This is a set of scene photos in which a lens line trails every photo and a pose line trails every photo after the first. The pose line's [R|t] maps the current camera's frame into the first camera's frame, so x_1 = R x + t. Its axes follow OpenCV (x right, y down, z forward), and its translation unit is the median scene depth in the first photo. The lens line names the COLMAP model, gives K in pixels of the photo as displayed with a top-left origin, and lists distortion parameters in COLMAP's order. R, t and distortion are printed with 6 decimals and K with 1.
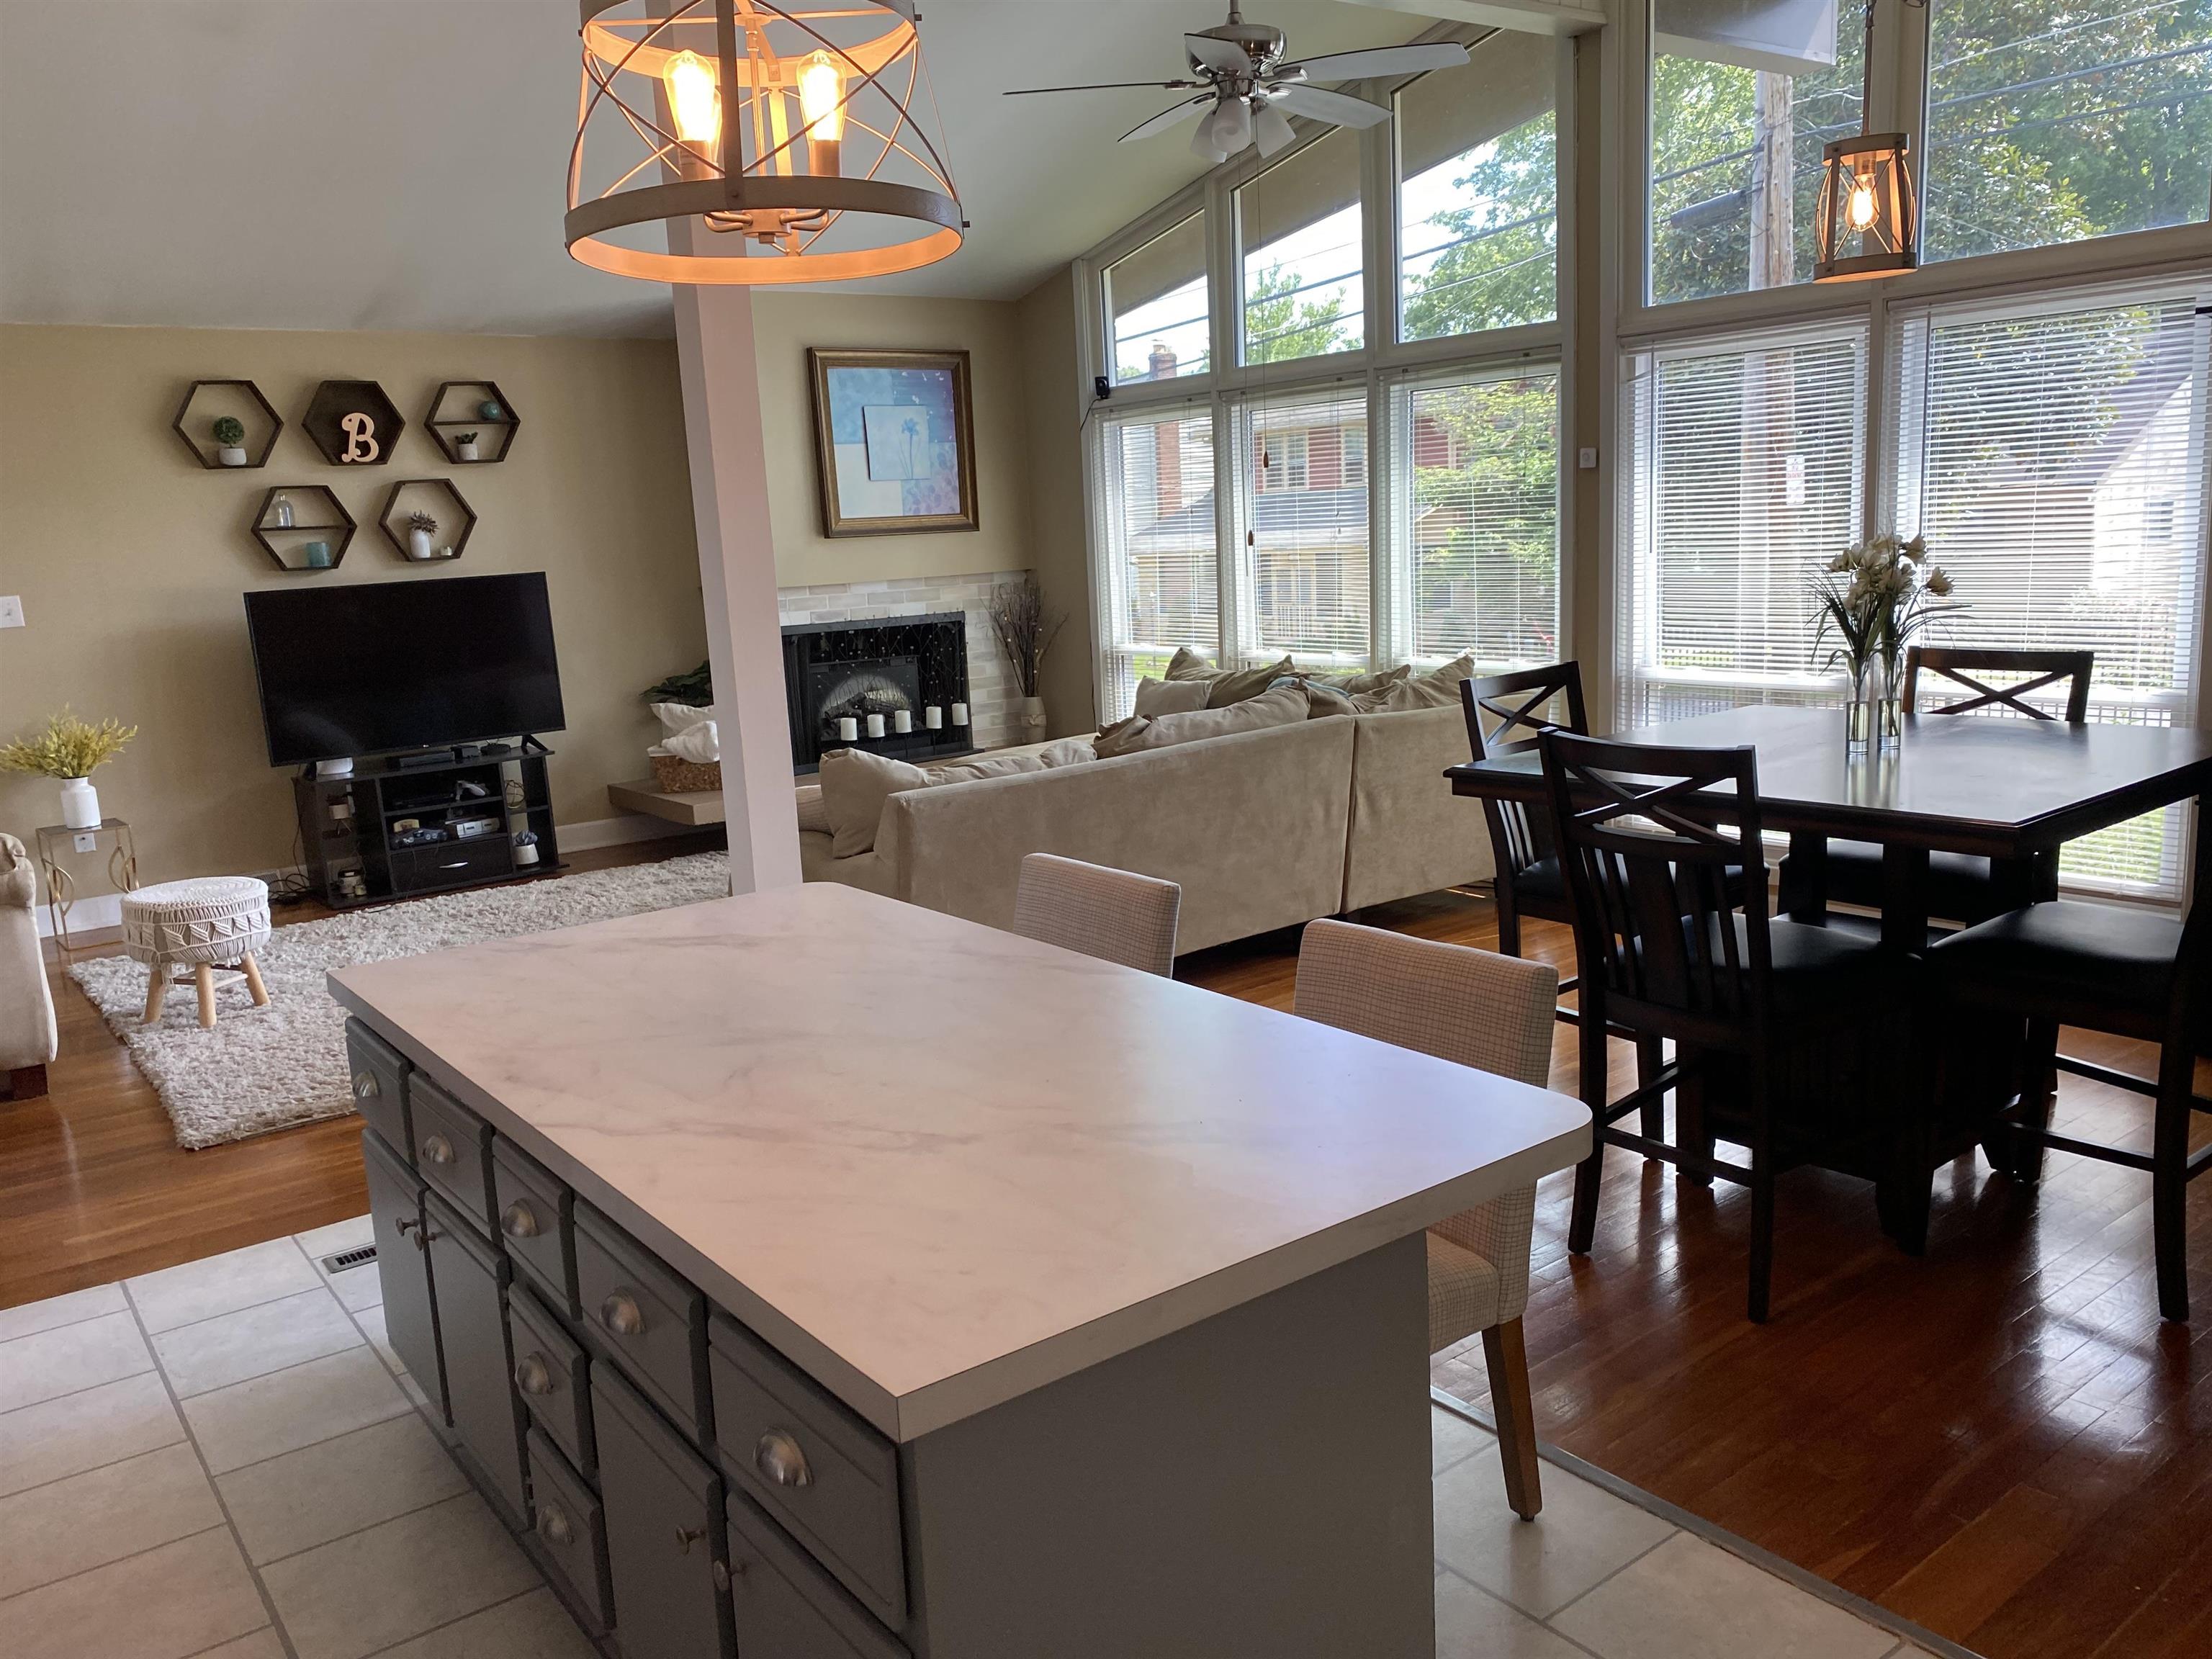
lens RADIAL K [[1717.2, 0, 1102.9], [0, 1717.2, 858.6], [0, 0, 1]] dist [-0.001711, -0.003389]
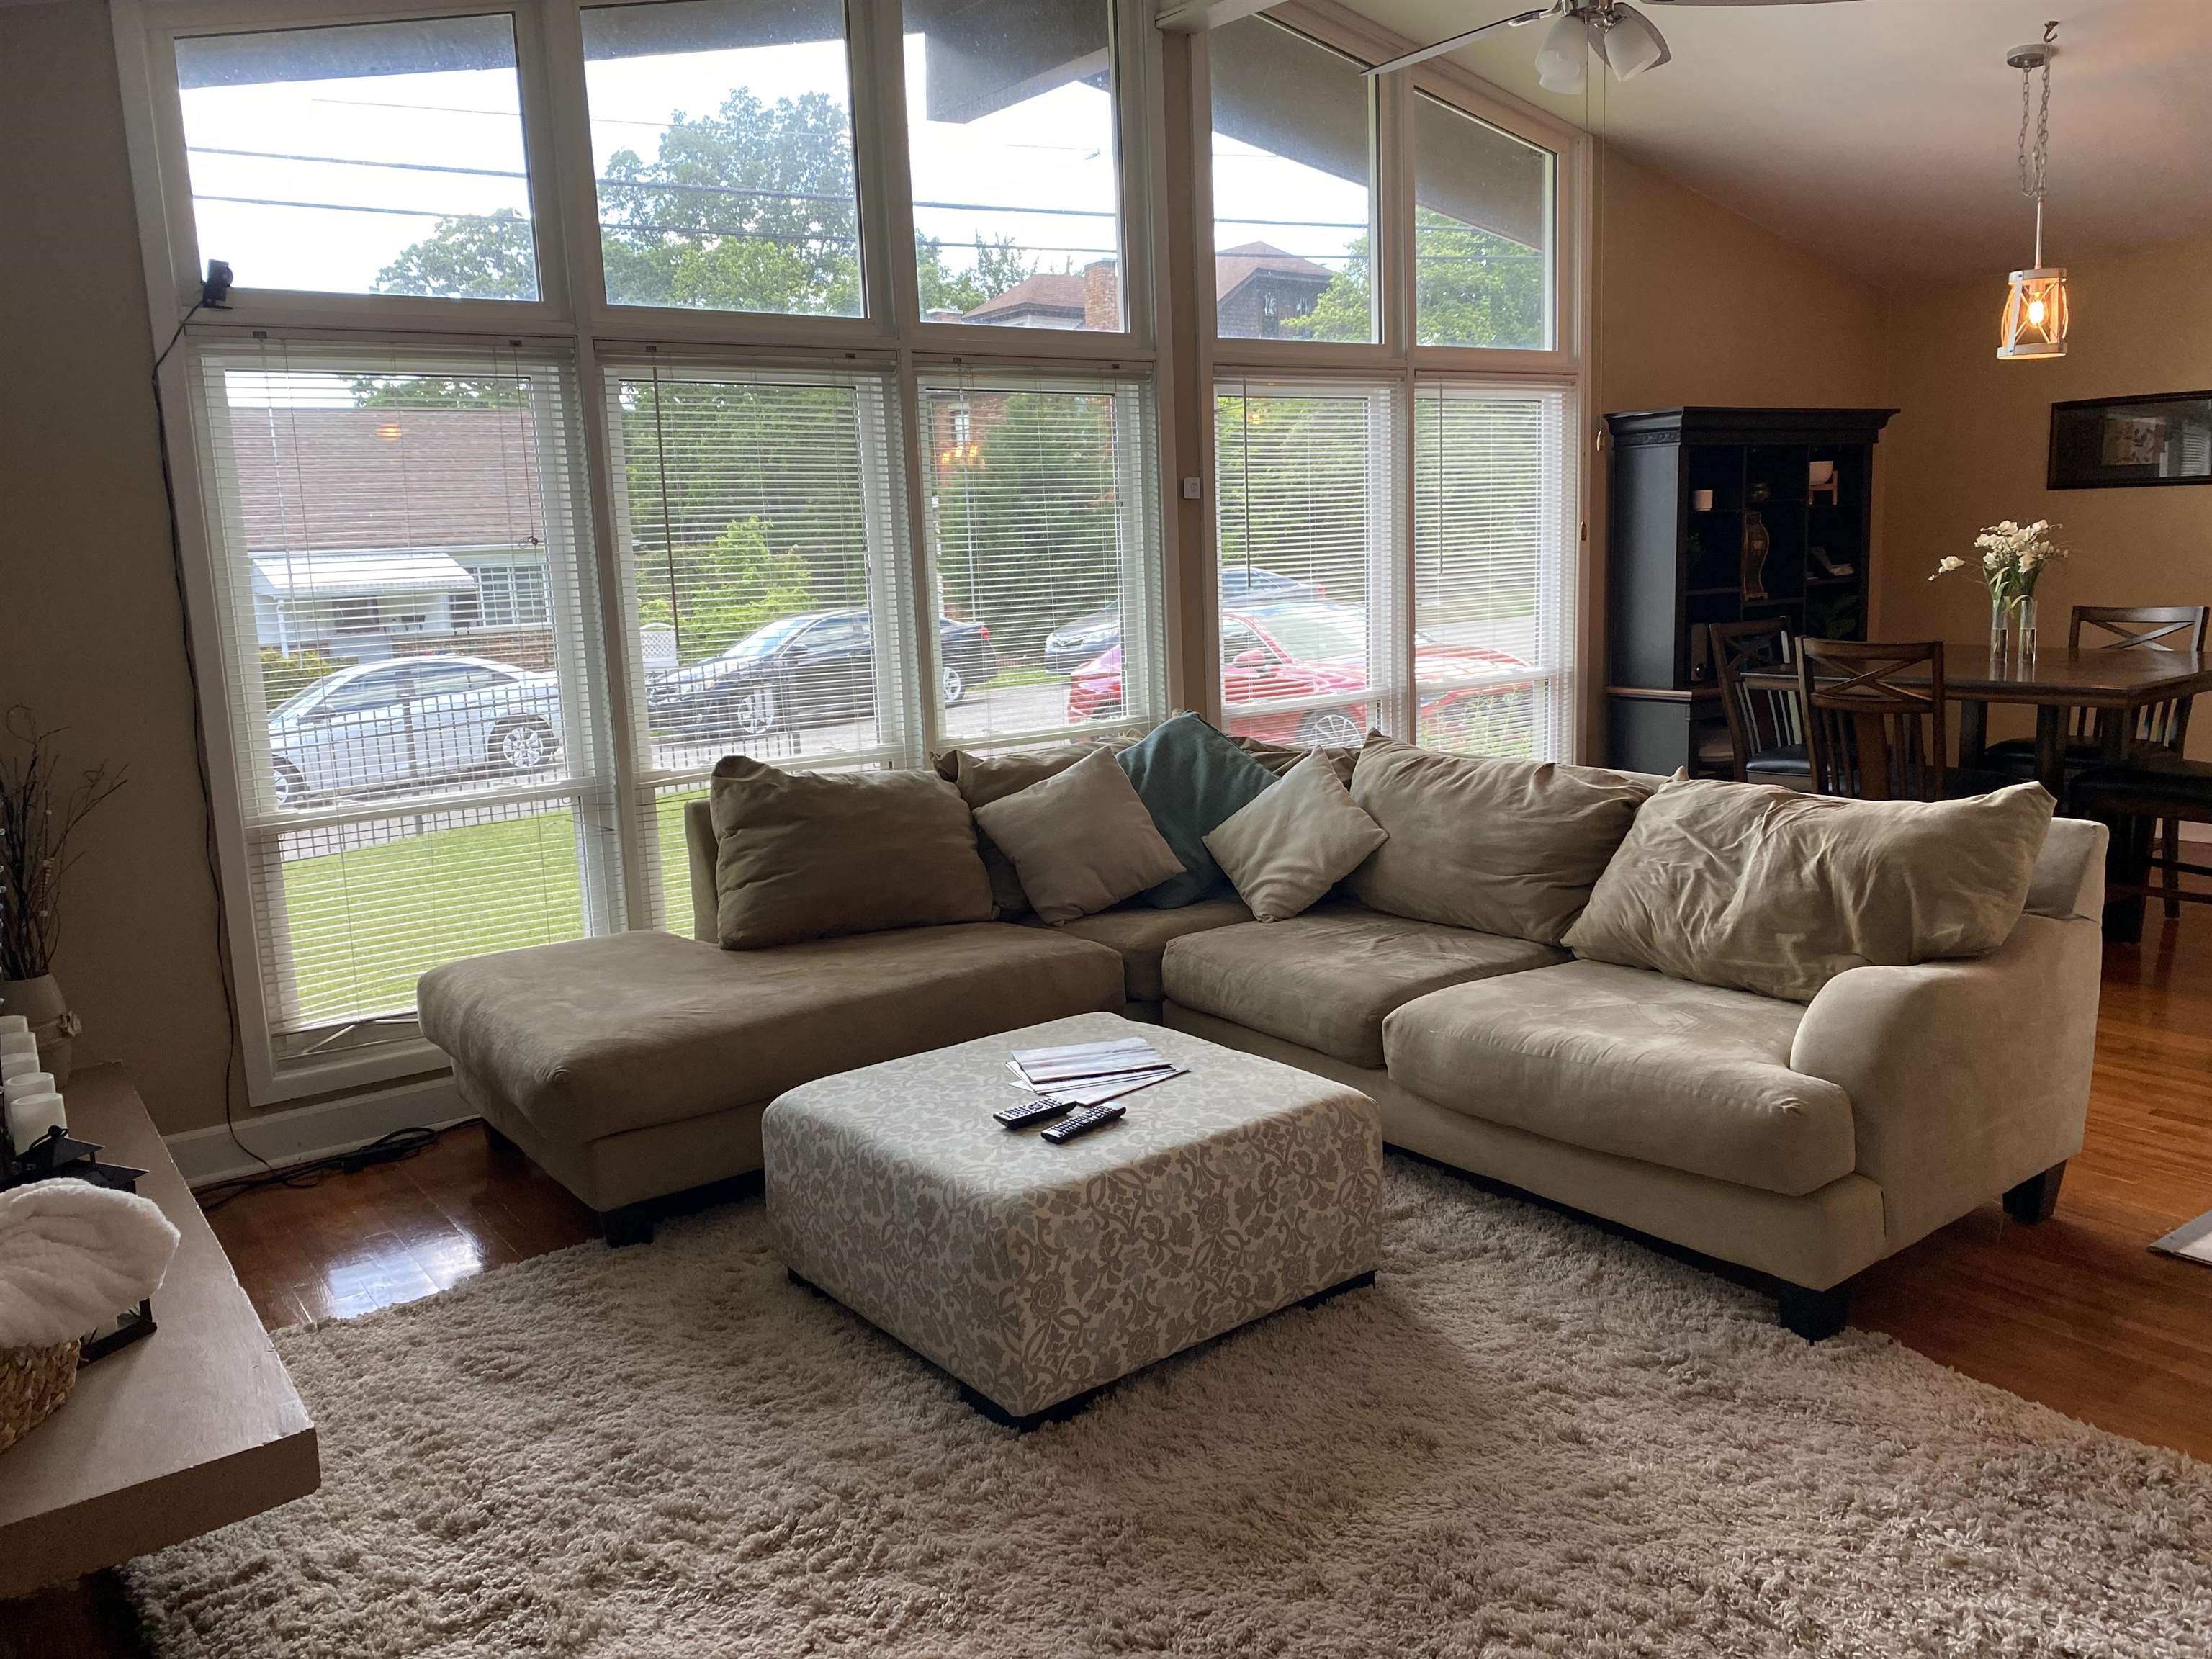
lens RADIAL K [[1680.4, 0, 1106.0], [0, 1680.4, 829.5], [0, 0, 1]] dist [0.003962, -0.005659]
pose [[0.009578, -0.120619, 0.992653, -0.503682], [0.231901, 0.965902, 0.115131, -0.129833], [-0.972692, 0.229095, 0.037223, 0.813239]]
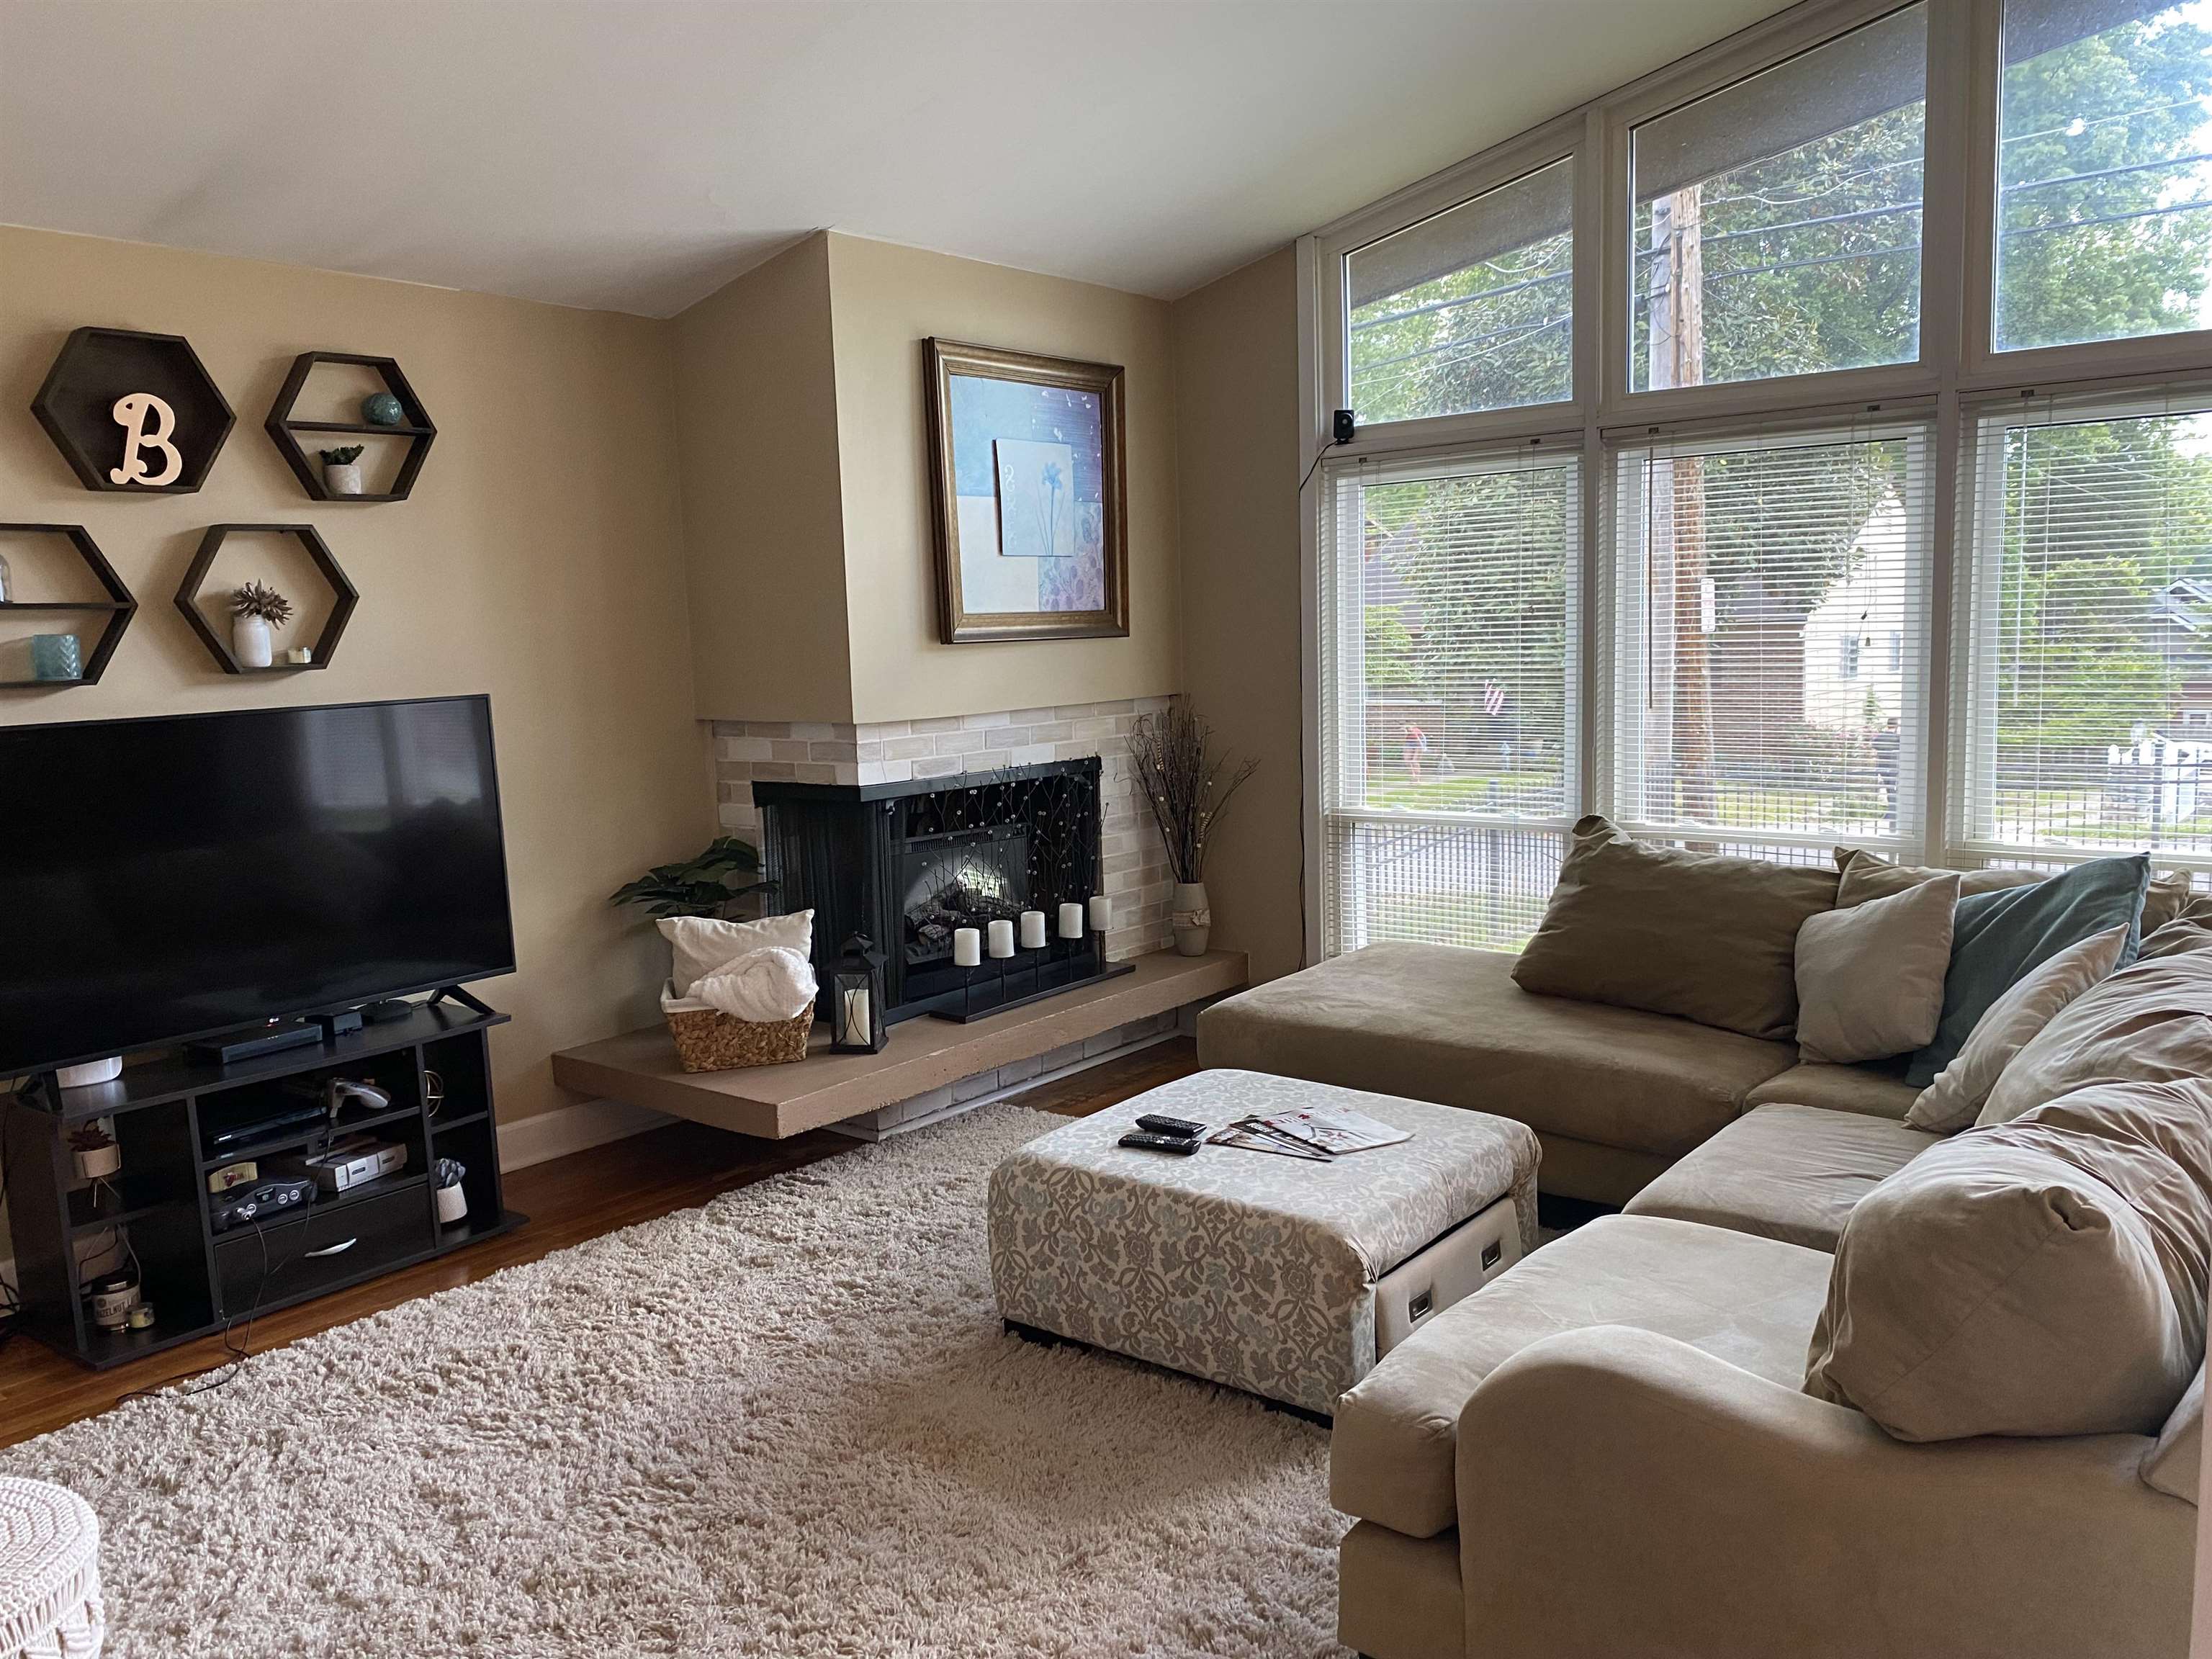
lens RADIAL K [[1680.4, 0, 1106.0], [0, 1680.4, 829.5], [0, 0, 1]] dist [0.003962, -0.005659]
pose [[0.972527, -0.011045, 0.232530, -0.255352], [0.030727, 0.996225, -0.081194, -0.071265], [-0.230755, 0.086108, 0.969194, 0.420138]]
